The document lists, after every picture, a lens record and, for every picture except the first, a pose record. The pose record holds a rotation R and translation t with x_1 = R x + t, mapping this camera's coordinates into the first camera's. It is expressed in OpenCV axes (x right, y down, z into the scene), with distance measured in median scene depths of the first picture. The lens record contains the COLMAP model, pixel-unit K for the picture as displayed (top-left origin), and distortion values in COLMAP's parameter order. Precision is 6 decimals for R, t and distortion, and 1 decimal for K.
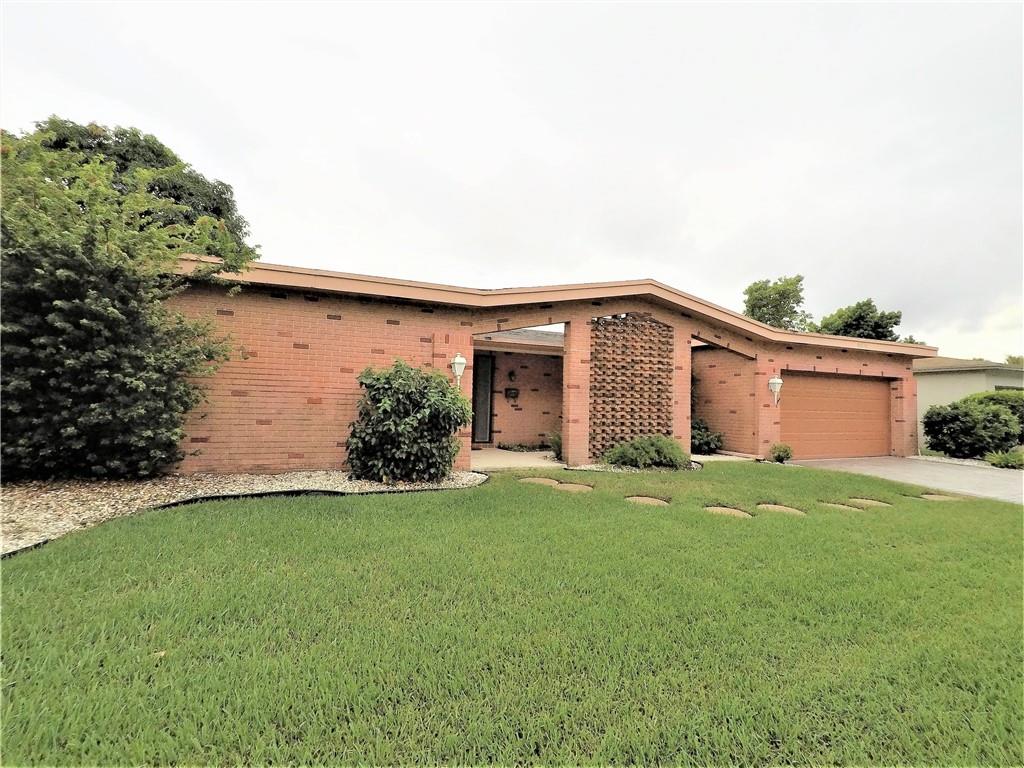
lens RADIAL K [[524.1, 0, 512.5], [0, 524.1, 383.7], [0, 0, 1]] dist [0.001183, 0.005450]
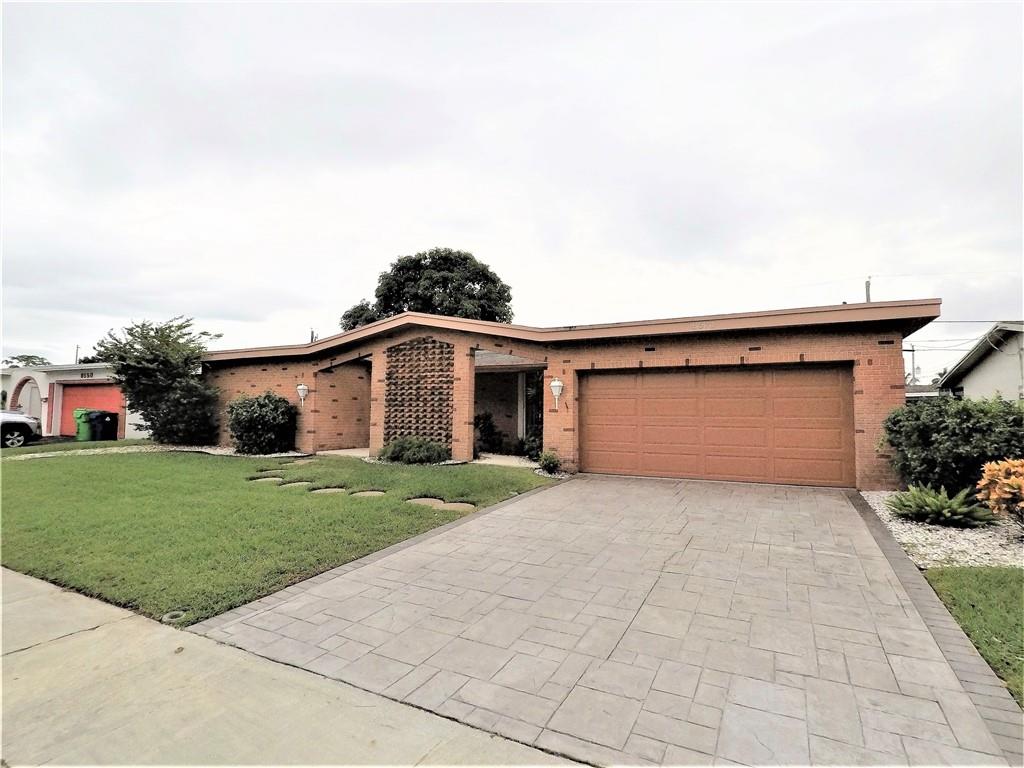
lens RADIAL K [[524.1, 0, 512.6], [0, 524.1, 382.0], [0, 0, 1]] dist [0.001183, 0.005450]
pose [[0.579357, -0.059213, -0.812921, 1.352697], [0.038467, 0.998233, -0.045297, 0.033344], [0.814166, -0.005028, 0.580610, 0.453483]]
